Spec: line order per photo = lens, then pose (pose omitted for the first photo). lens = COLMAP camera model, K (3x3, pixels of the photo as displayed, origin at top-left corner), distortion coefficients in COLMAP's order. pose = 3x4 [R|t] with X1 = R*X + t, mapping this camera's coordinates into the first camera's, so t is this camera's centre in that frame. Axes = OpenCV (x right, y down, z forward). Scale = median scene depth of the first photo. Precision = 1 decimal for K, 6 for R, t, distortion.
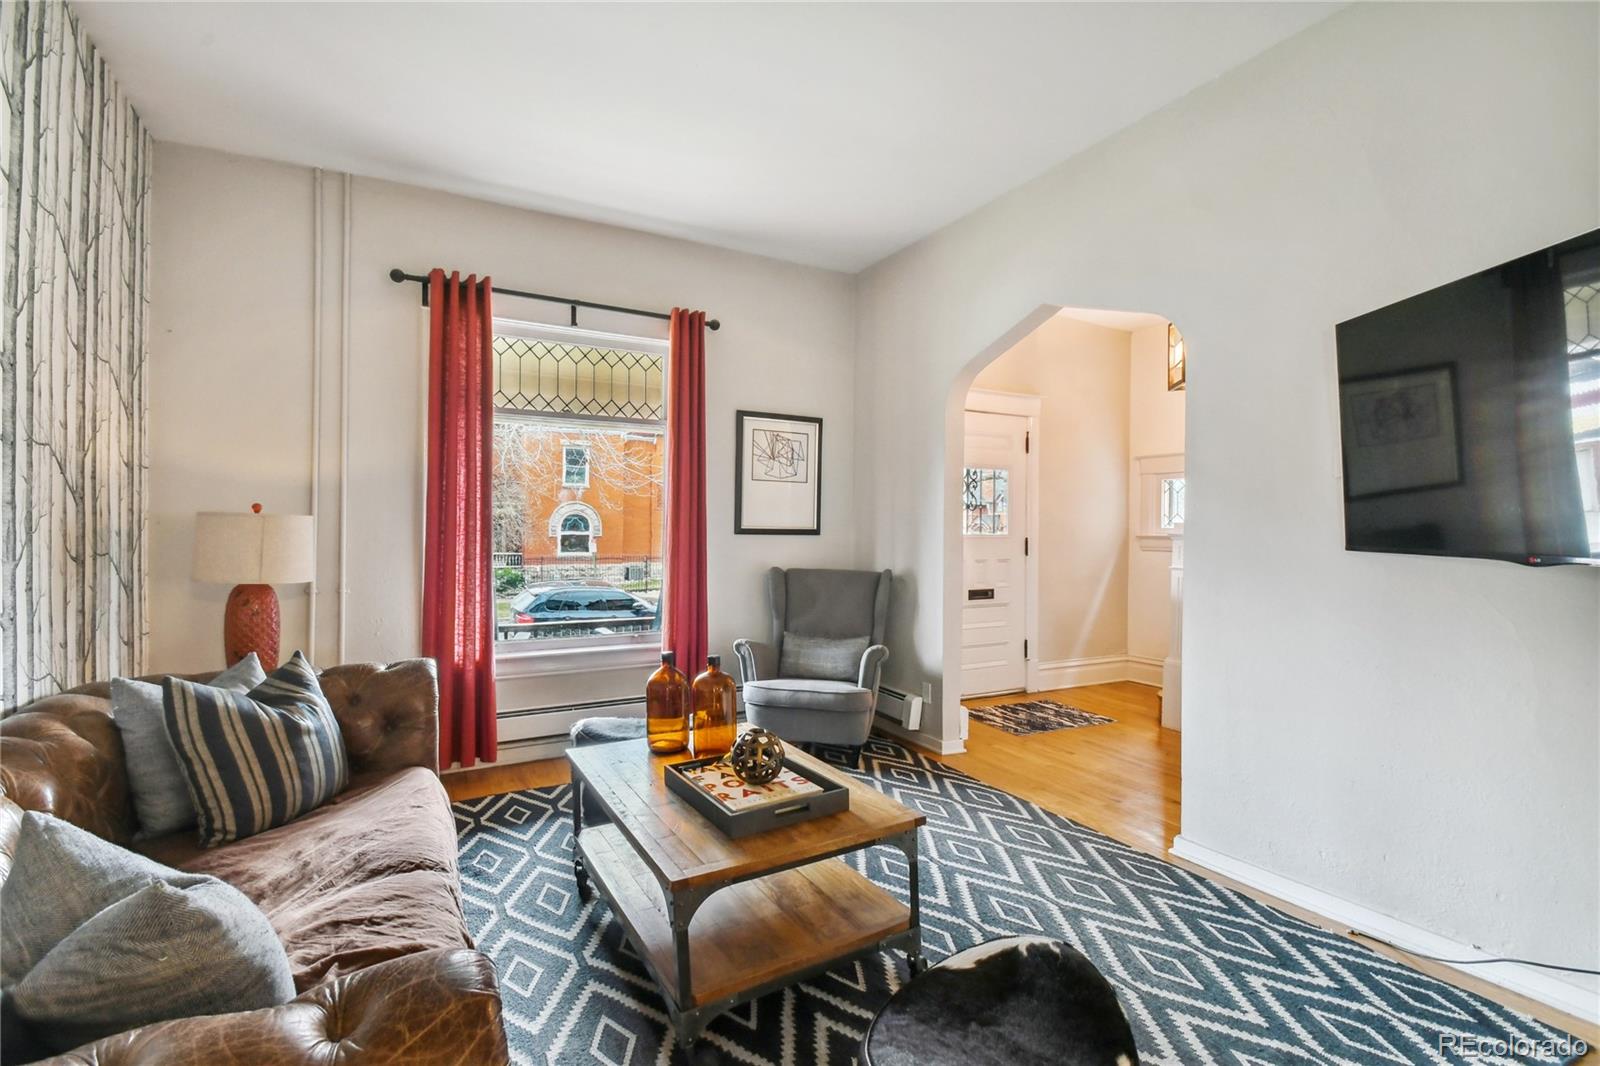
lens RADIAL K [[720.0, 0, 812.0], [0, 720.0, 529.2], [0, 0, 1]] dist [0.004229, -0.006811]
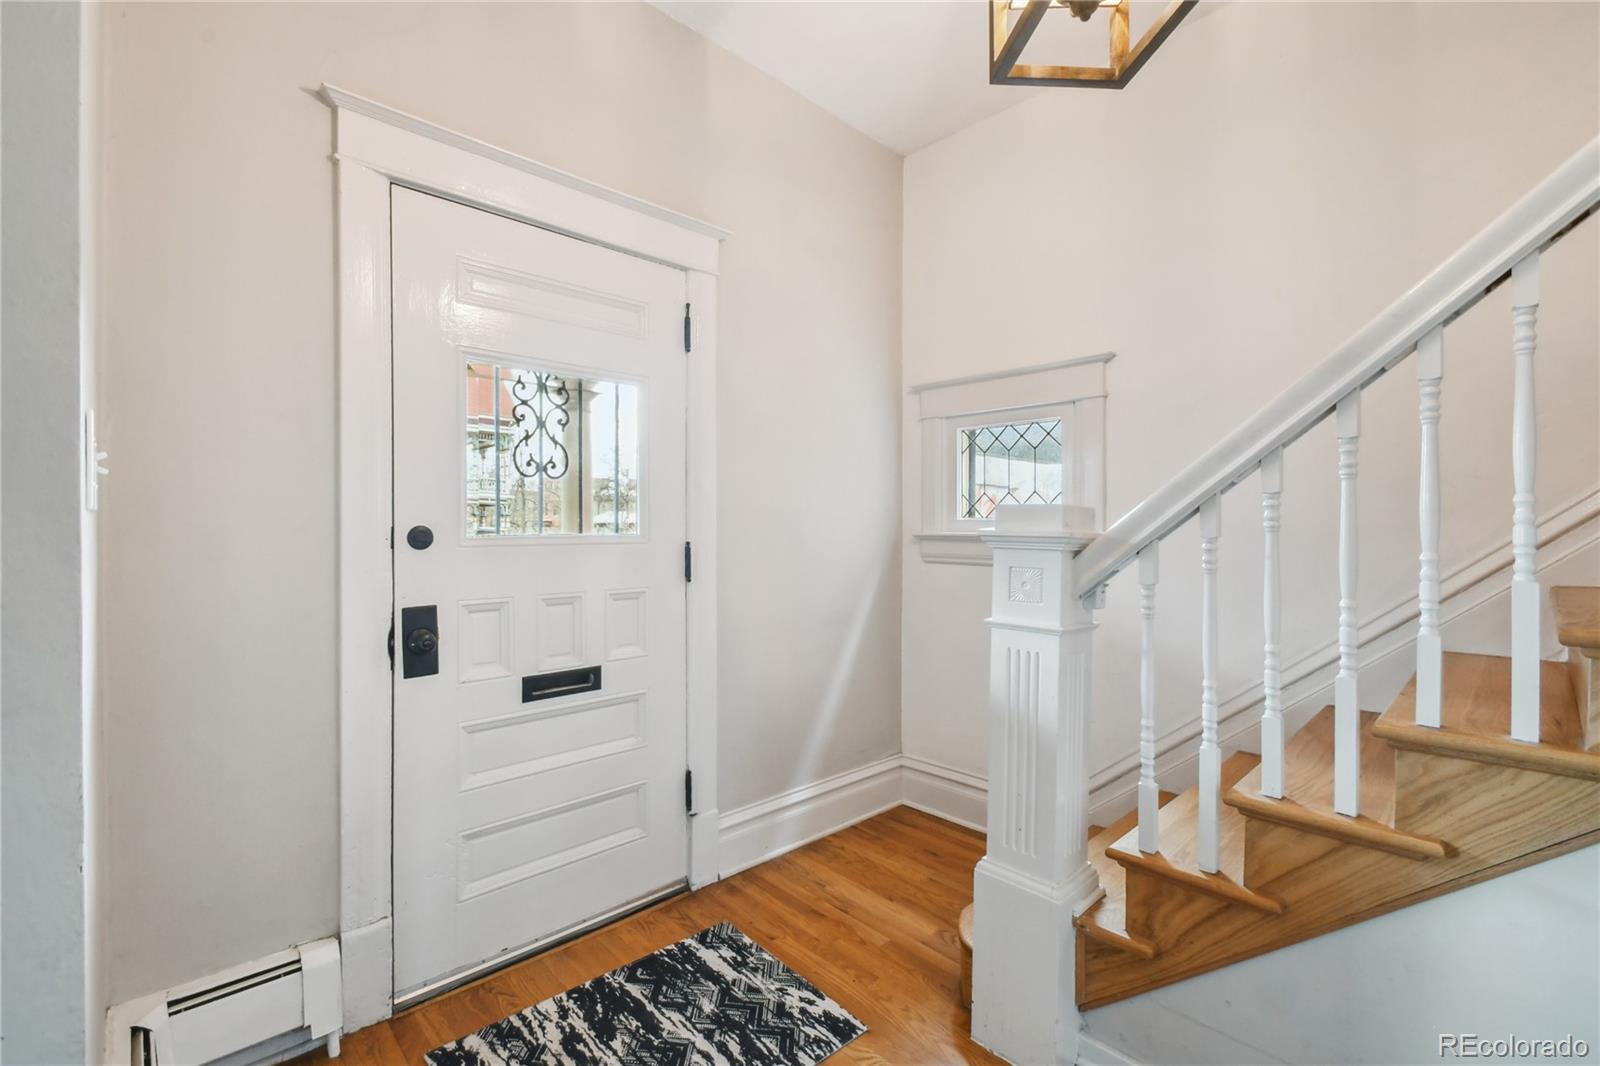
lens RADIAL K [[720.0, 0, 792.7], [0, 720.0, 537.7], [0, 0, 1]] dist [0.004229, -0.006811]
pose [[0.966170, -0.011166, 0.257663, 0.231386], [0.008895, 0.999911, 0.009978, 0.005296], [-0.257751, -0.007349, 0.966183, 0.520804]]
